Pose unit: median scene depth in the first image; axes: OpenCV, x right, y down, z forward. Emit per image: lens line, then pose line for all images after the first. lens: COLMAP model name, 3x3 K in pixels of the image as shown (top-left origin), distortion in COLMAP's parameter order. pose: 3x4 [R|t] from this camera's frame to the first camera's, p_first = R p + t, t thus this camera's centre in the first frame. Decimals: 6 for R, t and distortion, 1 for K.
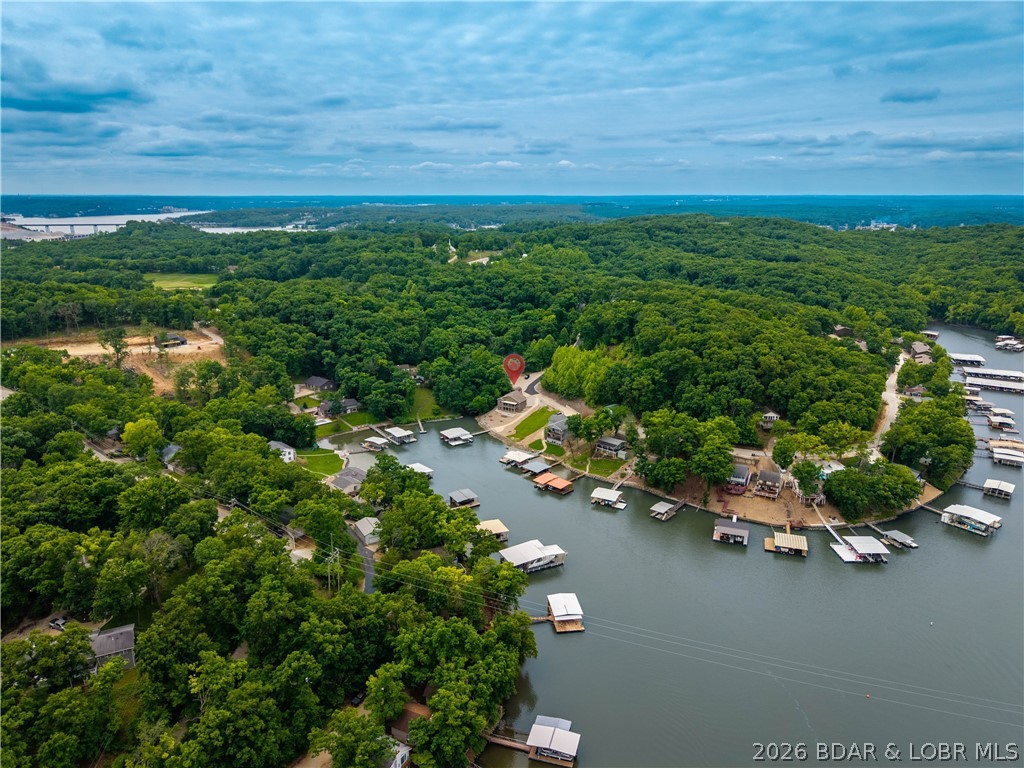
lens RADIAL K [[689.8, 0, 512.0], [0, 689.8, 384.0], [0, 0, 1]] dist [0.001890, 0.006367]
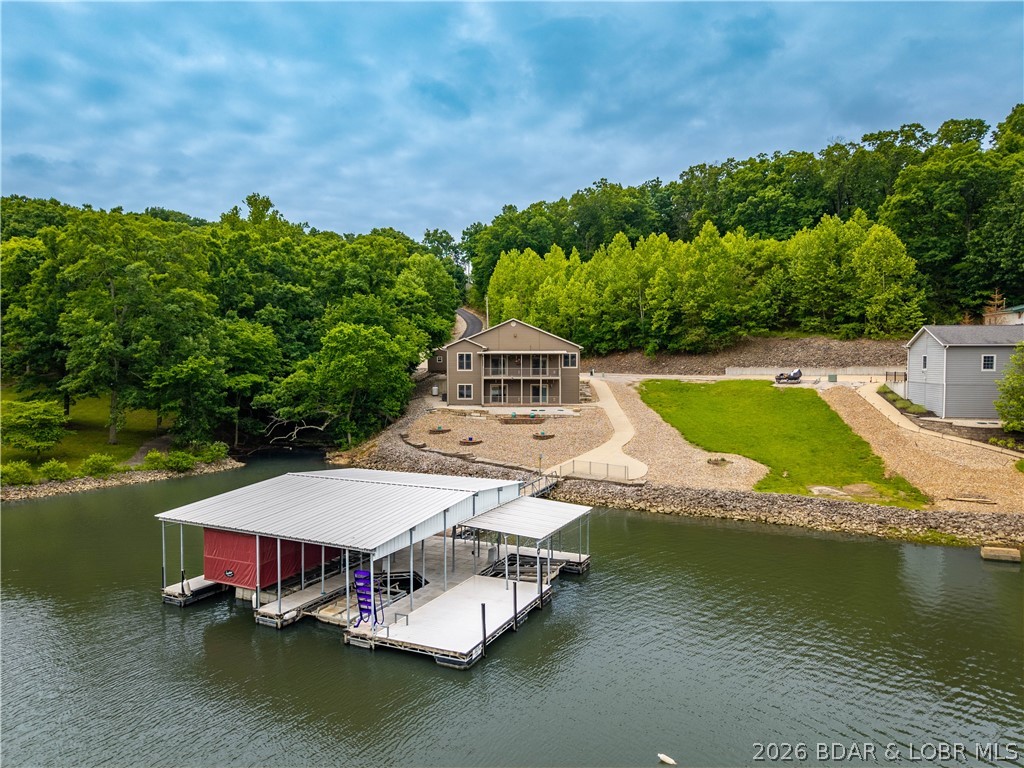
lens RADIAL K [[684.5, 0, 510.1], [0, 684.5, 382.0], [0, 0, 1]] dist [0.035509, -0.039838]
pose [[0.856363, -0.016269, 0.516118, -0.095225], [0.135845, 0.971394, -0.194780, 0.065380], [-0.498185, 0.236914, 0.834076, 0.796884]]
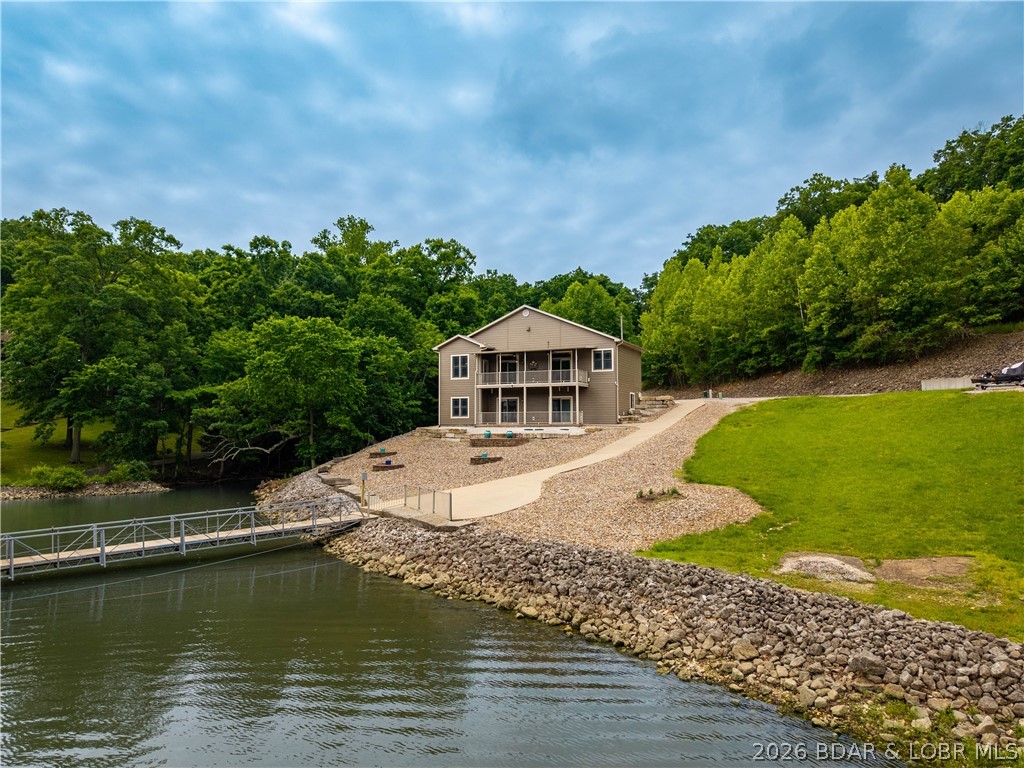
lens RADIAL K [[684.5, 0, 510.1], [0, 684.5, 382.0], [0, 0, 1]] dist [0.035509, -0.039838]
pose [[0.991988, 0.008816, 0.126021, -0.022390], [0.033348, 0.943904, -0.328531, 0.070065], [-0.121848, 0.330101, 0.936048, 0.825910]]
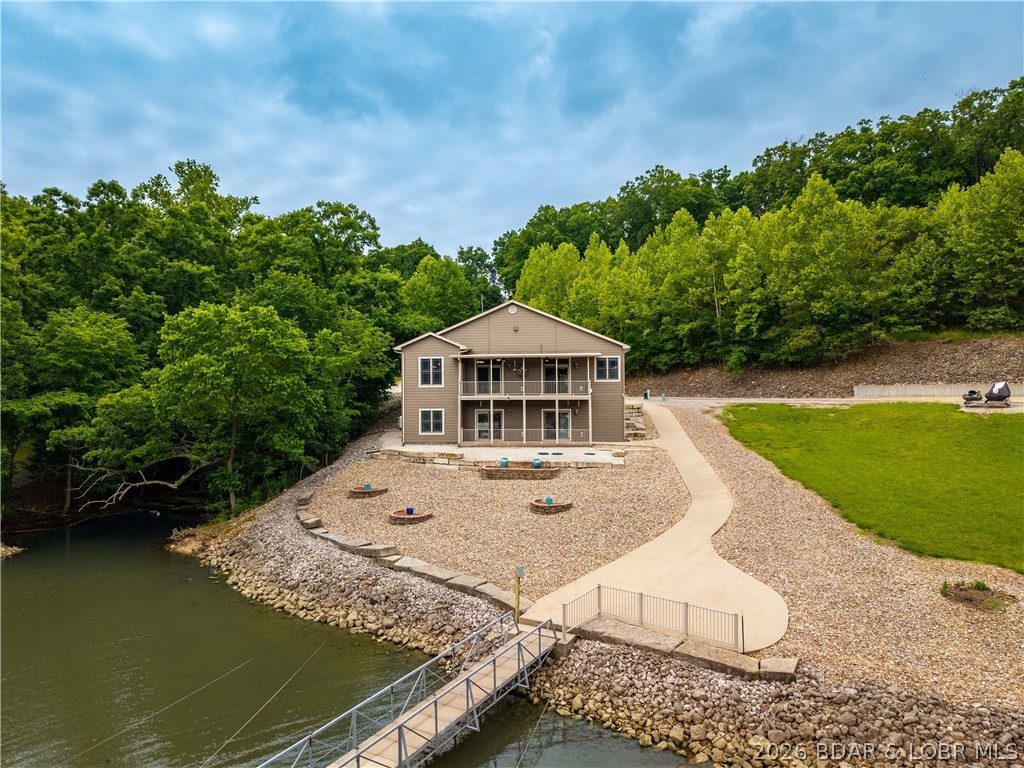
lens RADIAL K [[687.4, 0, 510.8], [0, 687.4, 385.7], [0, 0, 1]] dist [0.008248, 0.001966]
pose [[0.894337, 0.002460, 0.447388, -0.051527], [0.123110, 0.960027, -0.251379, 0.054851], [-0.430123, 0.279895, 0.858285, 0.851434]]
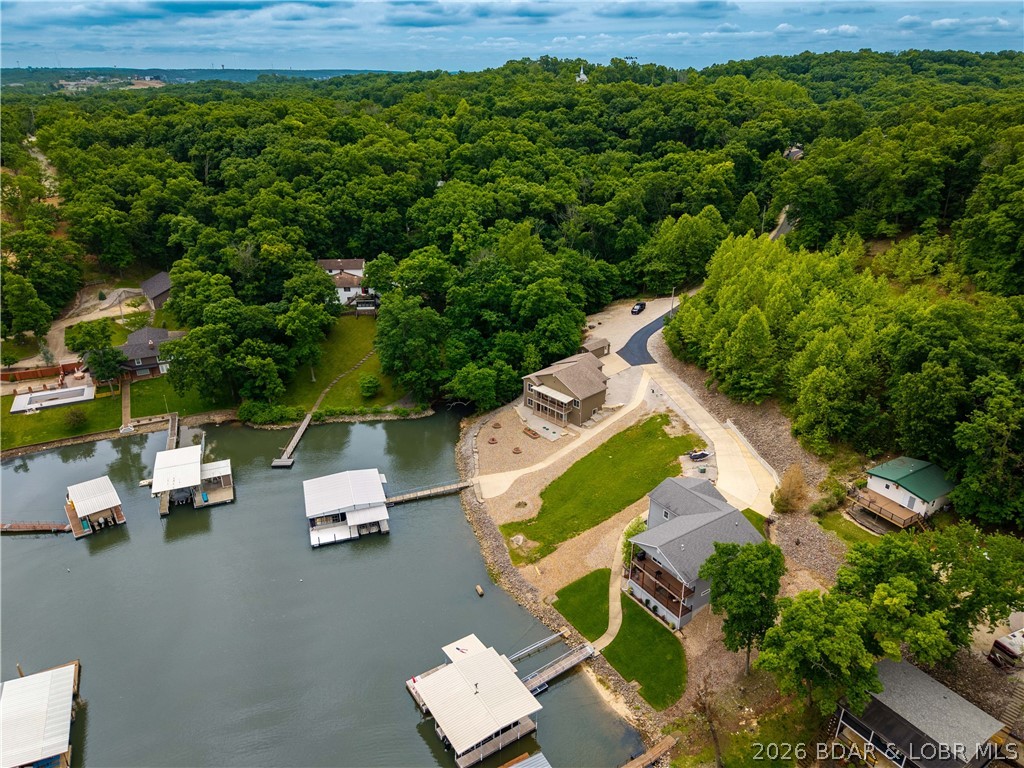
lens RADIAL K [[684.5, 0, 510.1], [0, 684.5, 382.0], [0, 0, 1]] dist [0.035509, -0.039838]
pose [[0.966790, 0.104649, -0.233164, 0.050560], [-0.067603, 0.984542, 0.161578, -0.029684], [0.246469, -0.140449, 0.958920, 0.630593]]
